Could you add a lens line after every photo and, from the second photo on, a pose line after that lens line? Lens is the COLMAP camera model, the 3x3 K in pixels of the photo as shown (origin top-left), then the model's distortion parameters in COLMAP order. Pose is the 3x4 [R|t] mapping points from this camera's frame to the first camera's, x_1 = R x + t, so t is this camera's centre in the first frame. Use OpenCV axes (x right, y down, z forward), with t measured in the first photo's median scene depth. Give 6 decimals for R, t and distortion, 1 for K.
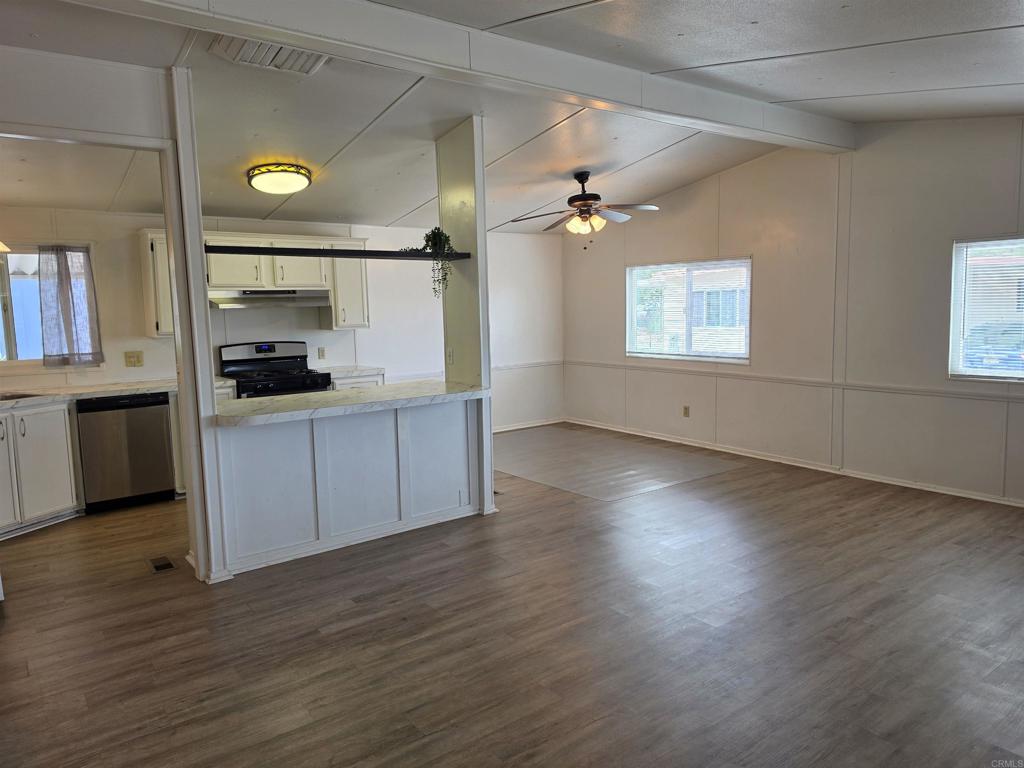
lens RADIAL K [[703.9, 0, 522.3], [0, 703.9, 379.0], [0, 0, 1]] dist [0.148301, -0.211731]
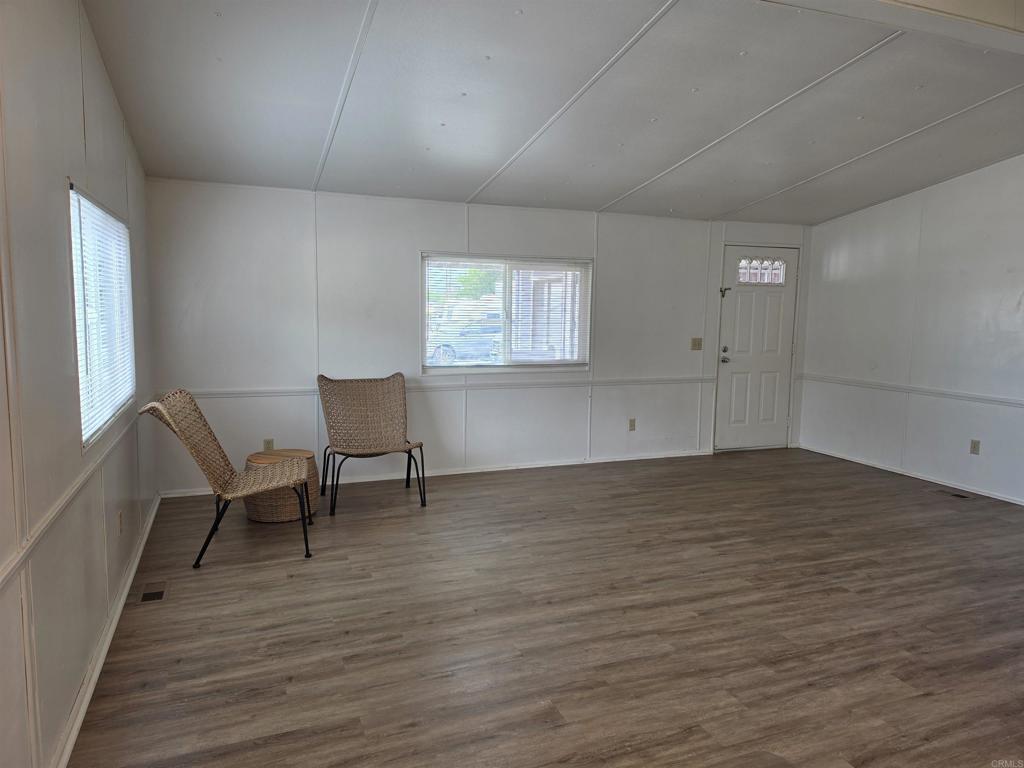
lens RADIAL K [[702.4, 0, 514.8], [0, 702.4, 384.4], [0, 0, 1]] dist [0.088982, -0.096564]
pose [[-0.961748, -0.026819, 0.272619, 0.193421], [0.030648, 0.978414, 0.204371, -0.176922], [-0.272215, 0.204908, -0.940166, 1.712318]]
